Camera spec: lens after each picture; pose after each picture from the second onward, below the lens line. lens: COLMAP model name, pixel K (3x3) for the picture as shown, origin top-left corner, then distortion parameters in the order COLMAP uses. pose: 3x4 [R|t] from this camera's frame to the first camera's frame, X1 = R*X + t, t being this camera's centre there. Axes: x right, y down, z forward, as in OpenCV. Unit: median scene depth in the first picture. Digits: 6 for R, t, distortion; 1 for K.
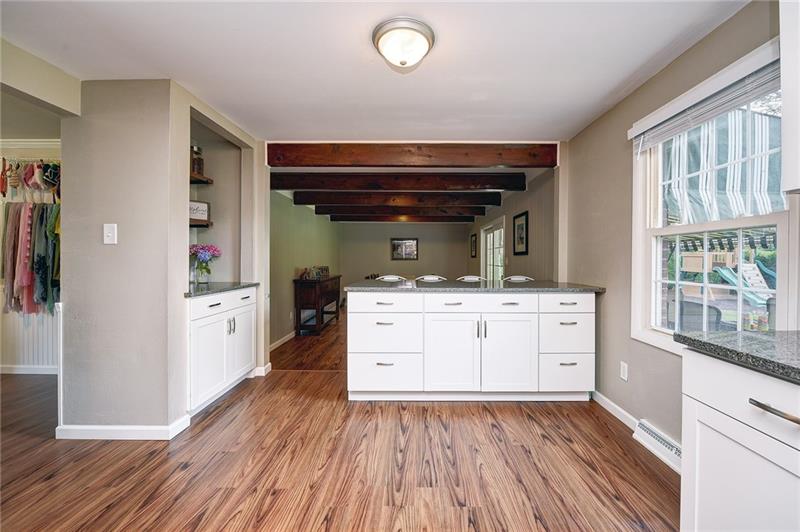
lens RADIAL K [[331.6, 0, 407.5], [0, 331.6, 260.3], [0, 0, 1]] dist [-0.020562, 0.001950]
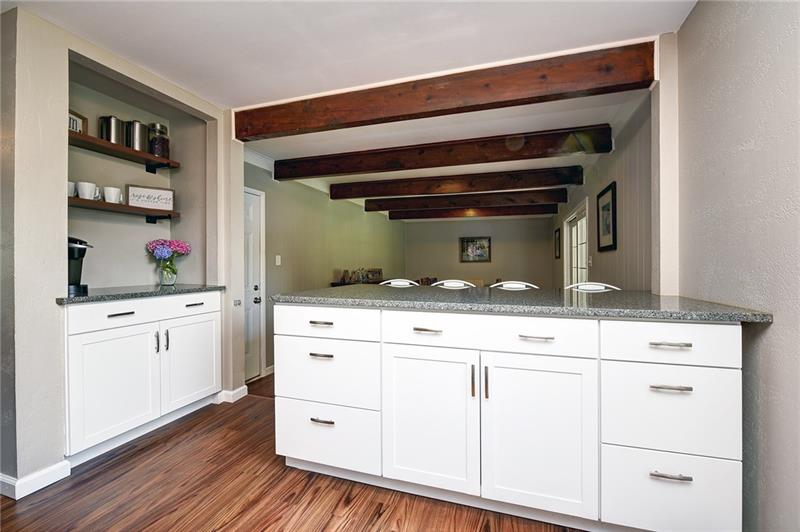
lens RADIAL K [[331.6, 0, 411.3], [0, 331.6, 261.4], [0, 0, 1]] dist [-0.020562, 0.001950]
pose [[0.960216, -0.002469, -0.279246, 0.210927], [-0.000510, 0.999944, -0.010593, 0.016083], [0.279257, 0.010314, 0.960161, 0.362693]]
